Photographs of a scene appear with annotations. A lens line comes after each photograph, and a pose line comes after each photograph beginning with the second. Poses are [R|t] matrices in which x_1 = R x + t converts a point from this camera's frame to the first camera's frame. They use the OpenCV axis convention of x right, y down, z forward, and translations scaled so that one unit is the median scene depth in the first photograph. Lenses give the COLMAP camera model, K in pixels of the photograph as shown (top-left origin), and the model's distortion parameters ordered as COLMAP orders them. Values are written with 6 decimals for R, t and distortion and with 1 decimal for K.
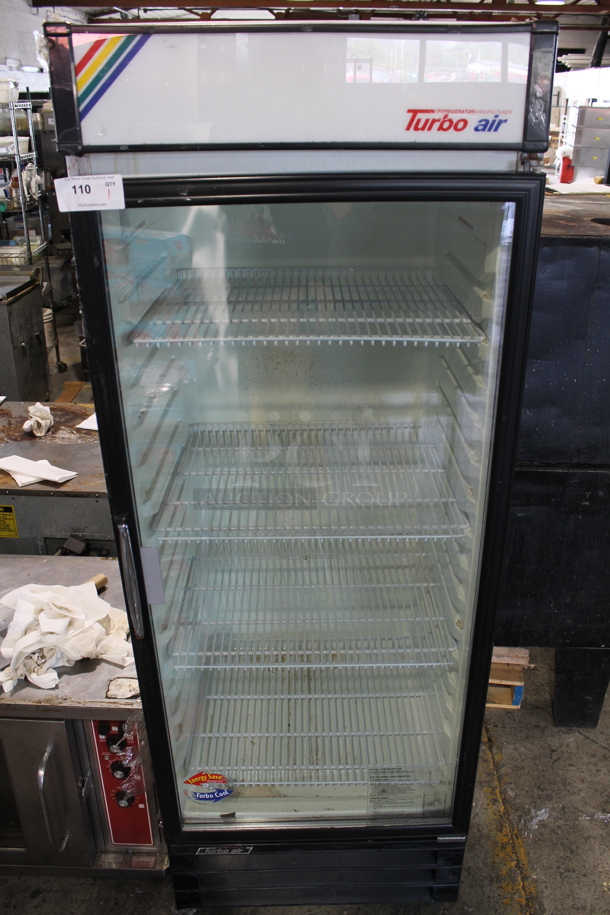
lens RADIAL K [[780.2, 0, 317.1], [0, 780.2, 459.5], [0, 0, 1]] dist [-0.152056, 0.125133]
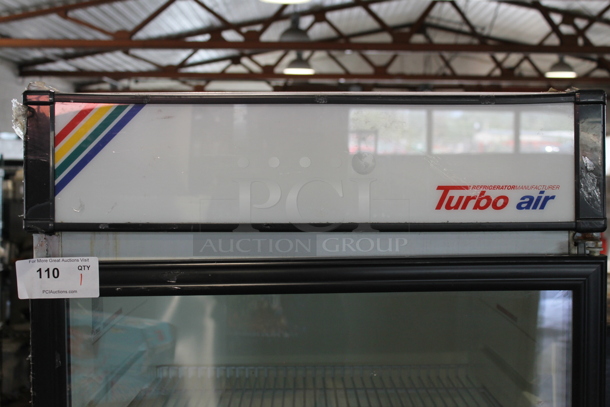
lens RADIAL K [[903.0, 0, 309.4], [0, 903.0, 199.5], [0, 0, 1]] dist [-0.027382, 0.000000]
pose [[0.999982, 0.001866, -0.005694, -0.012857], [-0.003986, 0.916735, -0.399475, -0.024739], [0.004474, 0.399491, 0.916726, 0.043446]]
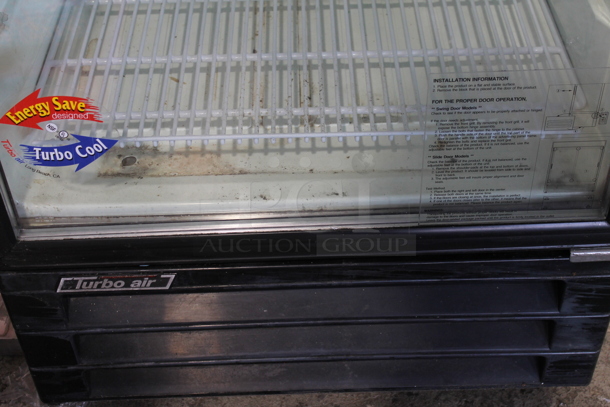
lens RADIAL K [[939.0, 0, 306.4], [0, 939.0, 202.5], [0, 0, 1]] dist [-0.026460, 0.000000]
pose [[0.999792, -0.012895, -0.015787, 0.006305], [0.017037, 0.953839, 0.299836, 0.309815], [0.011191, -0.300042, 0.953860, 0.477039]]
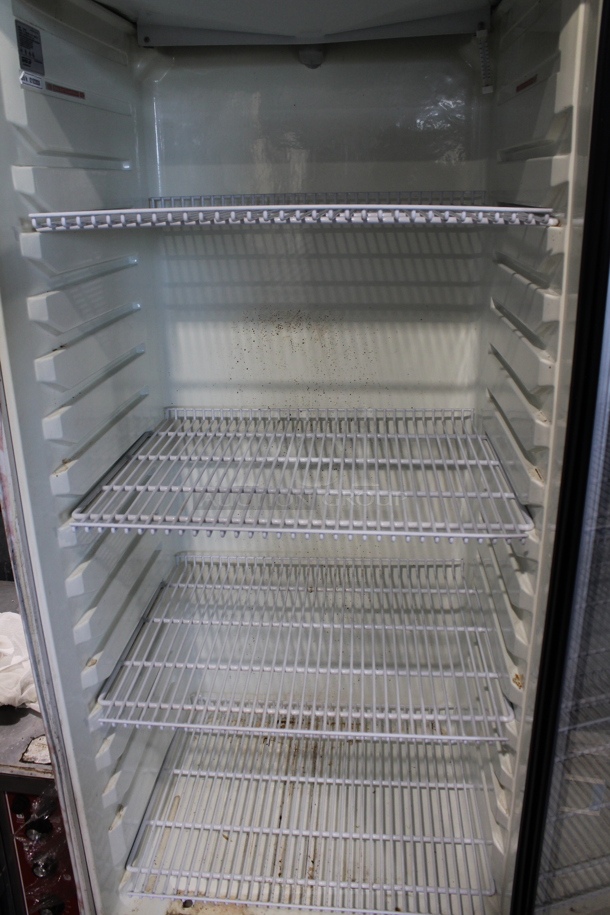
lens RADIAL K [[780.2, 0, 302.0], [0, 780.2, 458.1], [0, 0, 1]] dist [-0.152056, 0.125133]
pose [[0.994524, 0.023654, -0.101794, 0.059342], [-0.034346, 0.993921, -0.104602, 0.094885], [0.098701, 0.107525, 0.989291, 0.295850]]
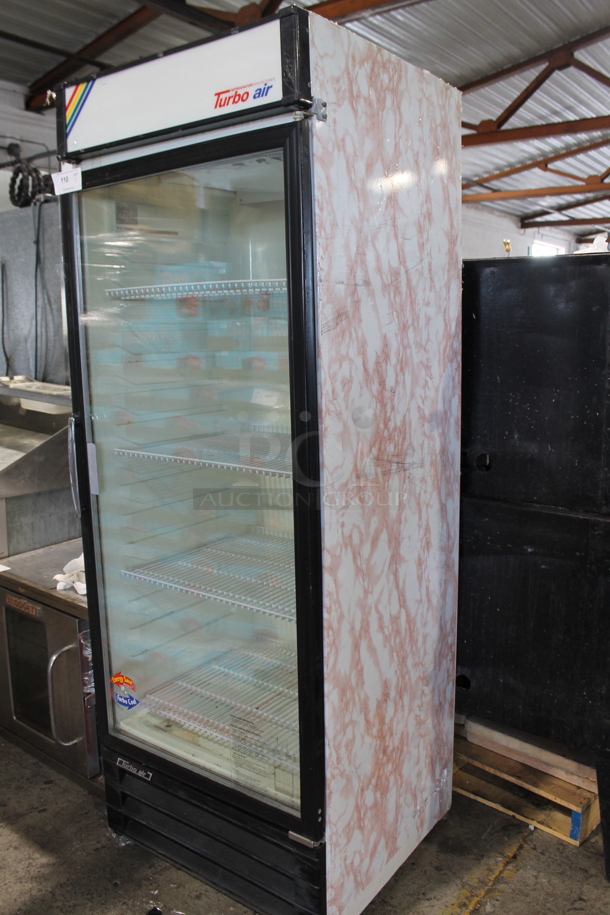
lens RADIAL K [[780.2, 0, 303.2], [0, 780.2, 454.4], [0, 0, 1]] dist [-0.152056, 0.125133]
pose [[0.793073, 0.090413, -0.602379, 0.727947], [-0.254450, 0.947680, -0.192761, 0.245148], [0.553435, 0.306149, 0.774585, 0.145983]]
